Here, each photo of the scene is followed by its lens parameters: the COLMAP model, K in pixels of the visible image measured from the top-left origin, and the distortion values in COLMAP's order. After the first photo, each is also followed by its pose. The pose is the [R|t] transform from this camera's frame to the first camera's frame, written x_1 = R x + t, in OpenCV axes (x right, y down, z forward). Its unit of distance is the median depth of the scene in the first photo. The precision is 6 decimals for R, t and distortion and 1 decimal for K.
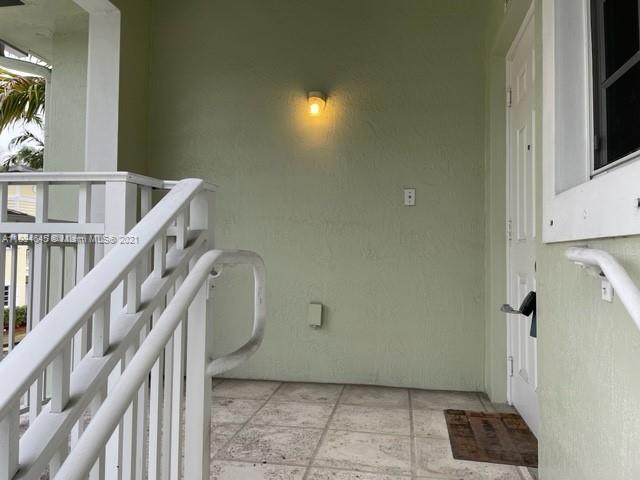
lens RADIAL K [[481.5, 0, 324.7], [0, 481.5, 237.7], [0, 0, 1]] dist [0.080318, -0.090187]
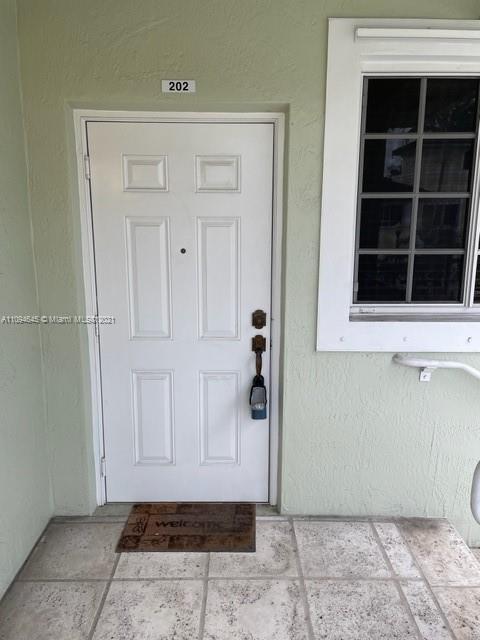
lens RADIAL K [[481.5, 0, 240.0], [0, 481.5, 320.0], [0, 0, 1]] dist [0.080318, -0.090187]
pose [[-0.179372, -0.192011, 0.964861, -0.623542], [-0.040956, 0.981375, 0.187683, -0.241998], [-0.982928, -0.005851, -0.183895, 1.112049]]
